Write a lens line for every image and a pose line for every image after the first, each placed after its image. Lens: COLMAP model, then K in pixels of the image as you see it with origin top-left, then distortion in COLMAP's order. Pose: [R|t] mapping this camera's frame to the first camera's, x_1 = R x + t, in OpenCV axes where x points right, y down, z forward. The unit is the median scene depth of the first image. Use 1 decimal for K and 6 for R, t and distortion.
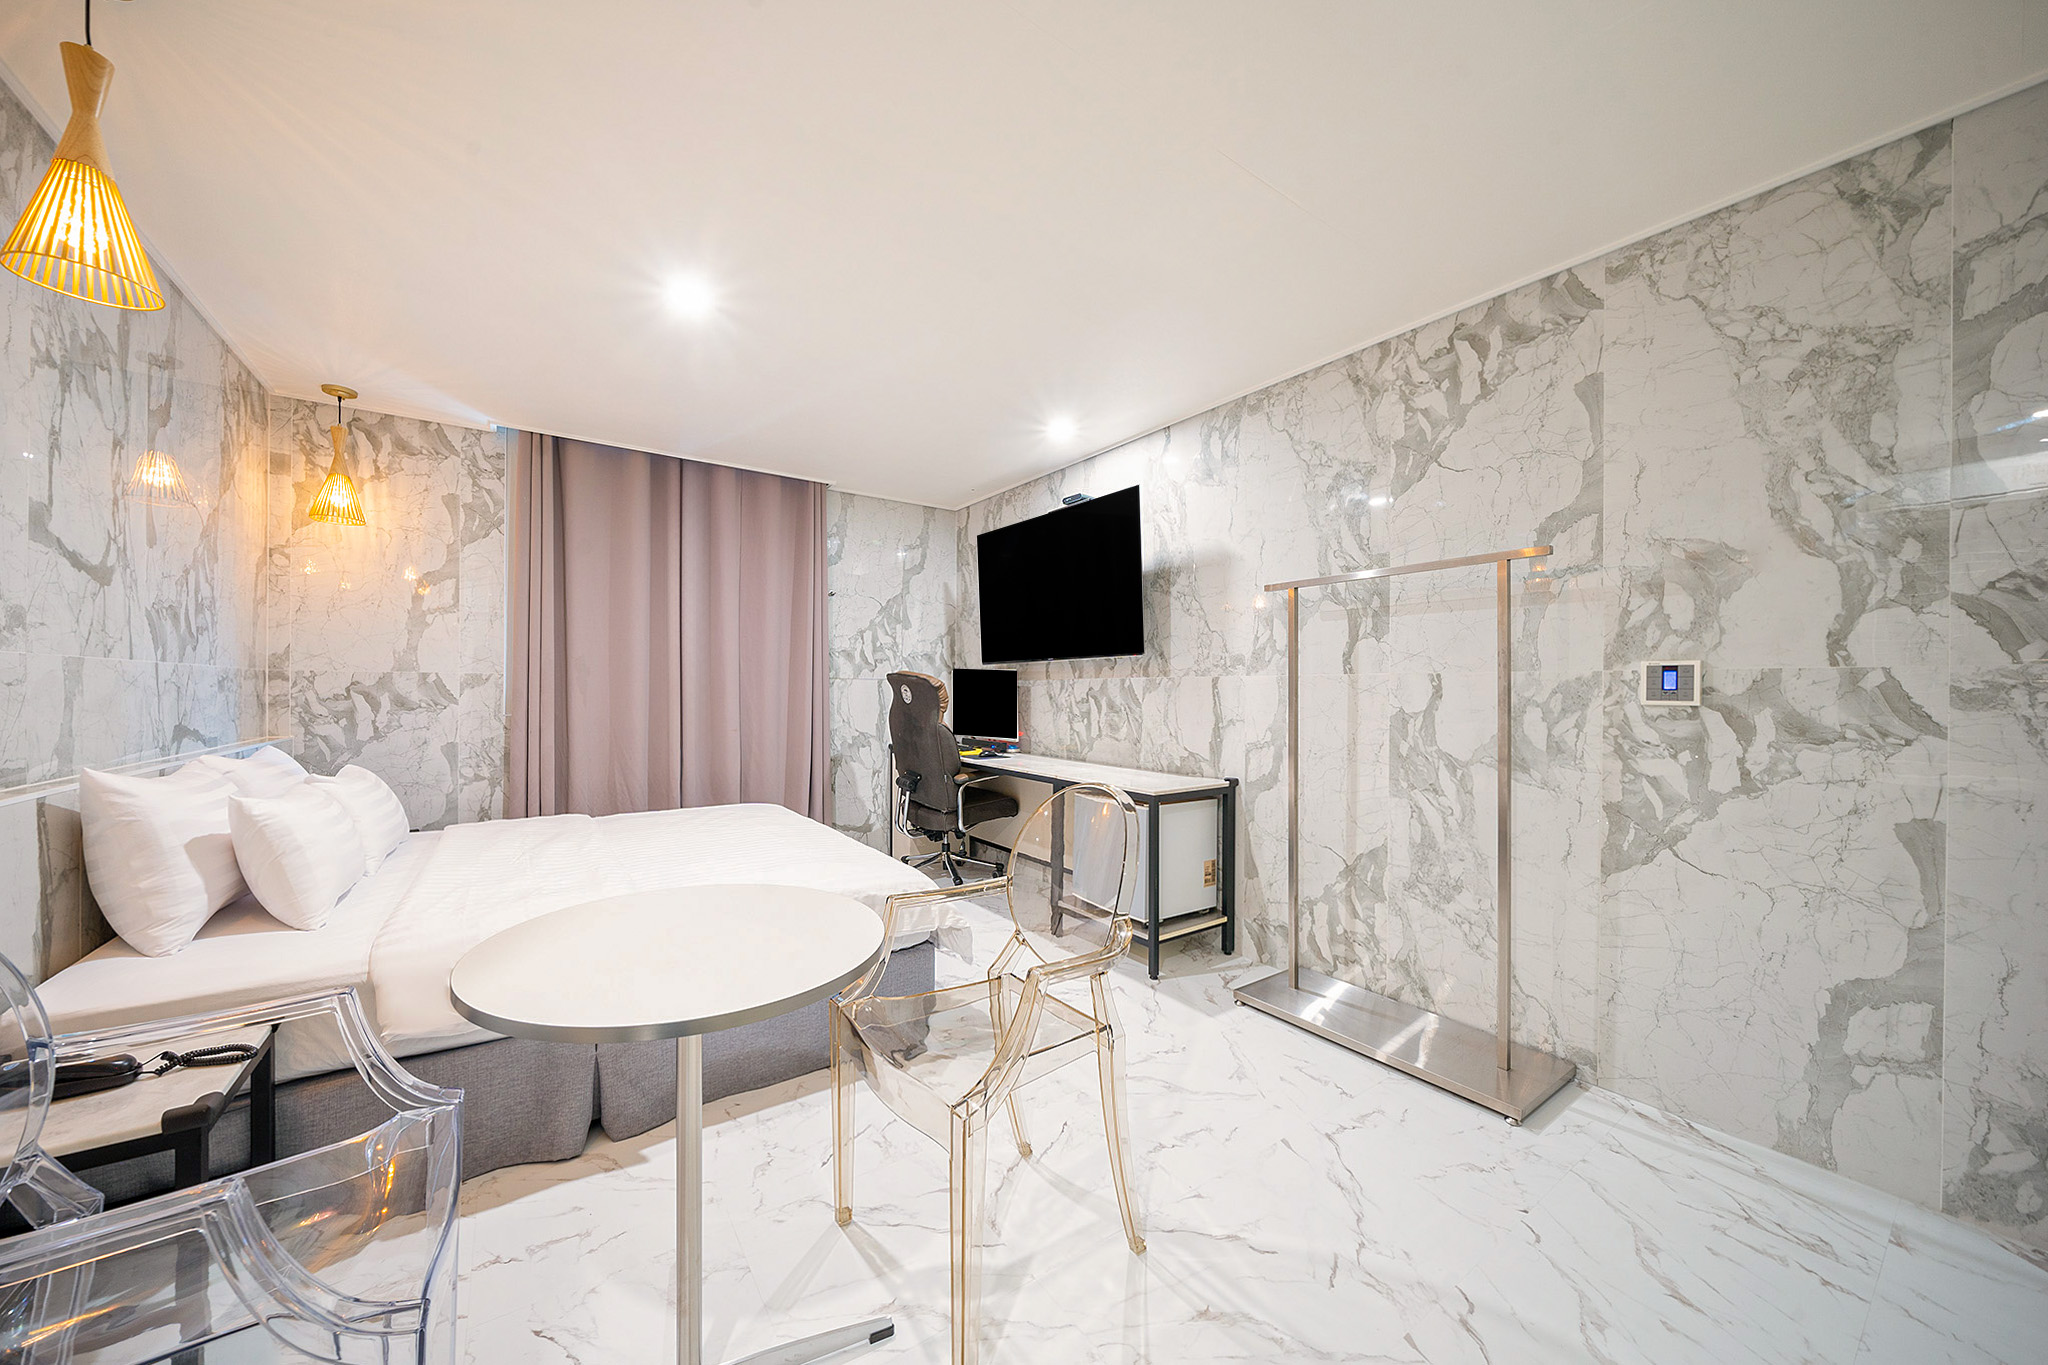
lens RADIAL K [[677.5, 0, 1029.0], [0, 677.5, 693.3], [0, 0, 1]] dist [-0.008296, -0.000006]
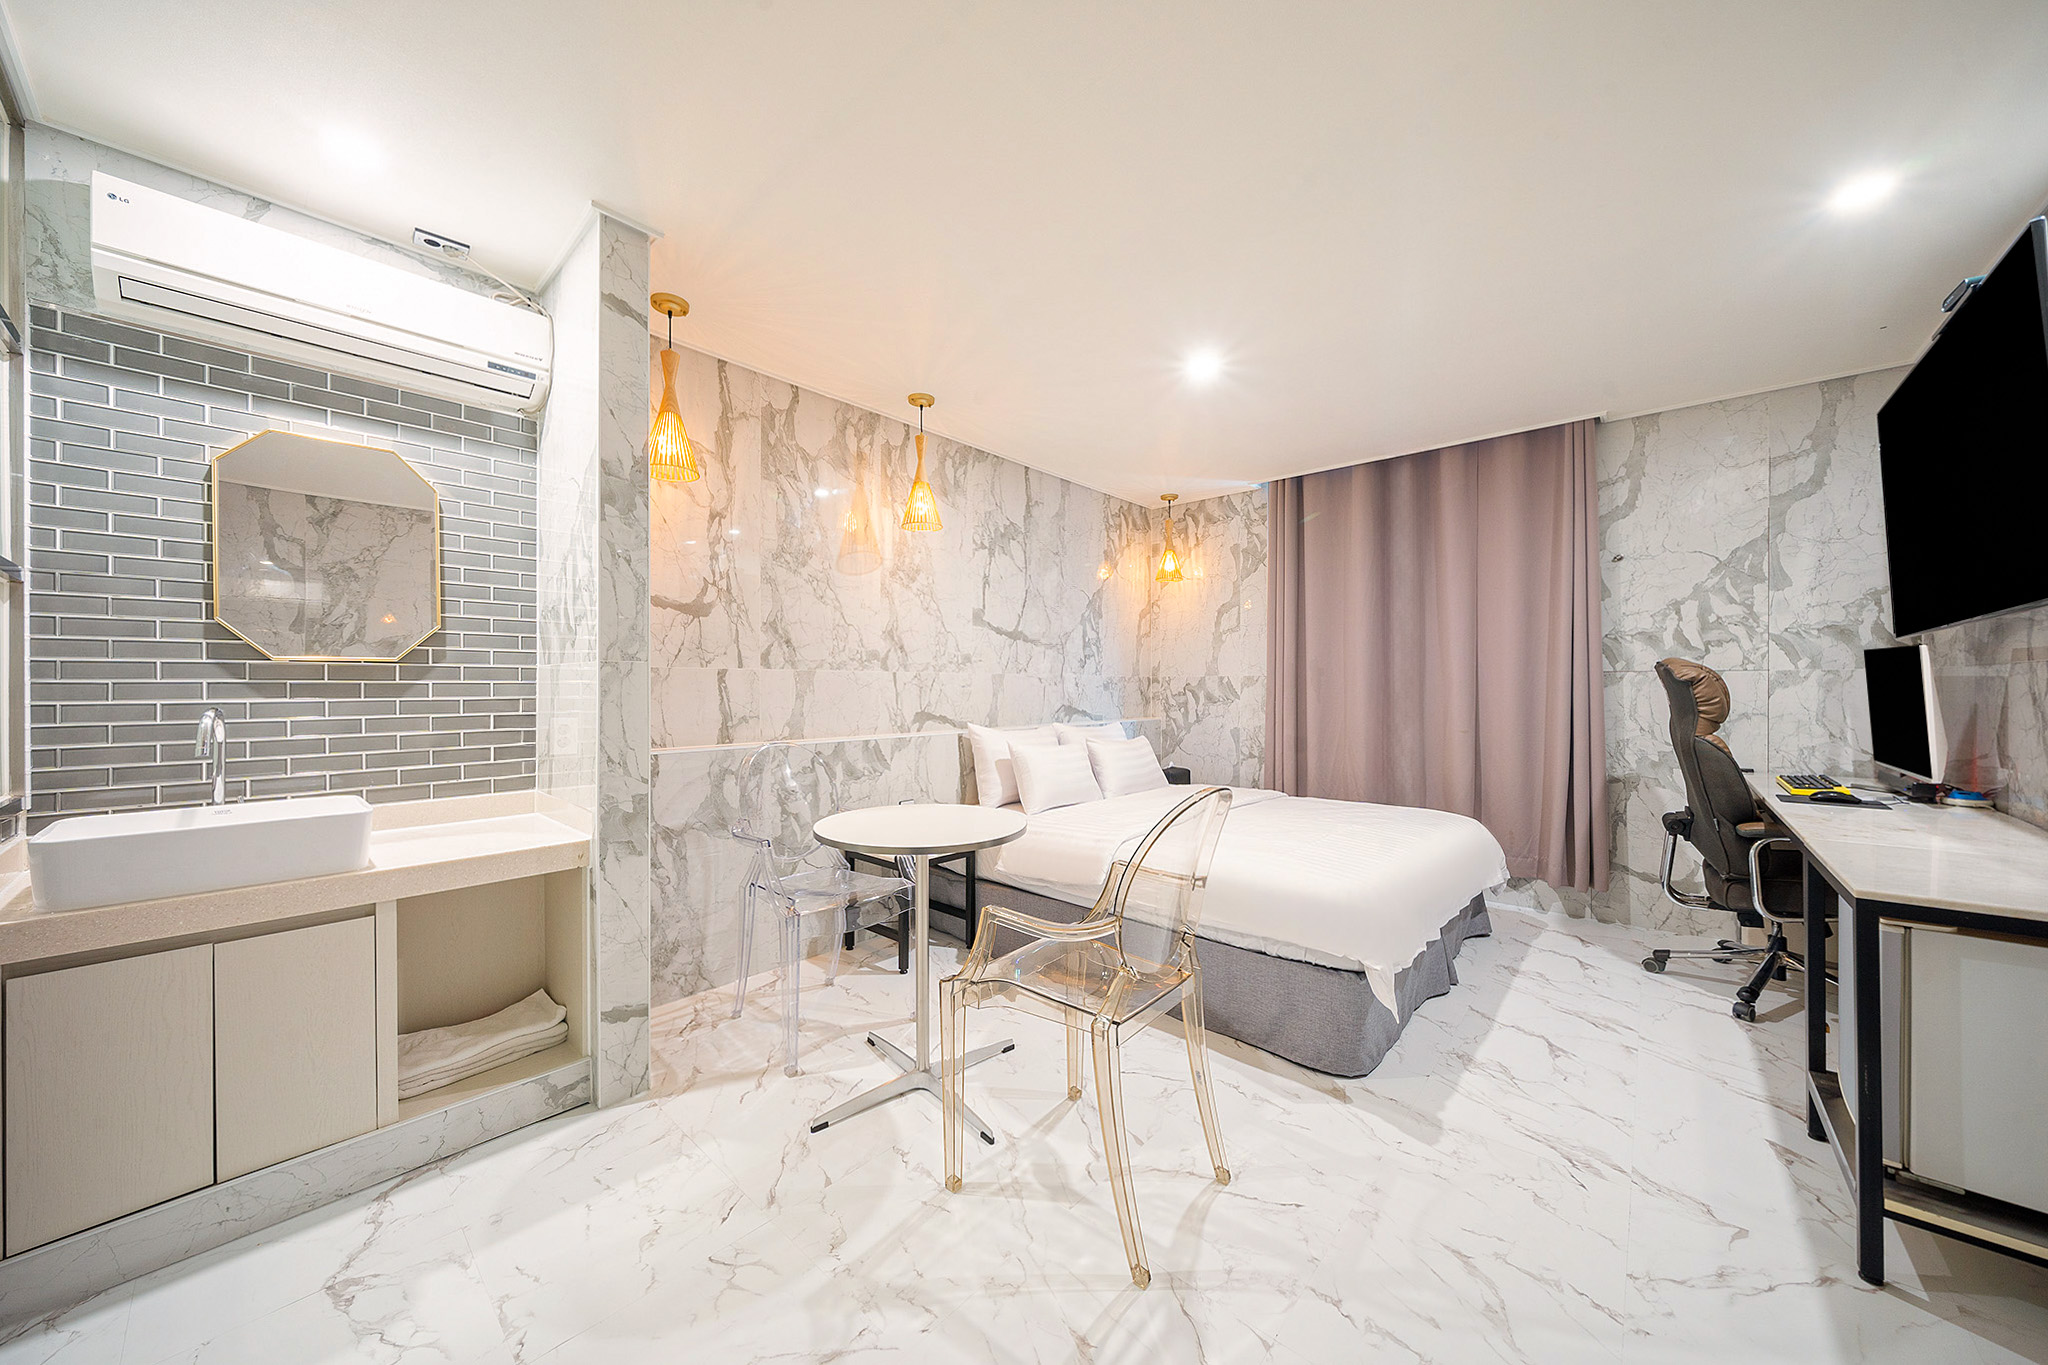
lens RADIAL K [[709.0, 0, 1019.6], [0, 709.0, 683.9], [0, 0, 1]] dist [-0.009570, -0.000072]
pose [[0.244702, -0.011183, -0.969534, 0.418845], [-0.001204, 0.999929, -0.011838, 0.002895], [0.969598, 0.004064, 0.244671, 0.231296]]
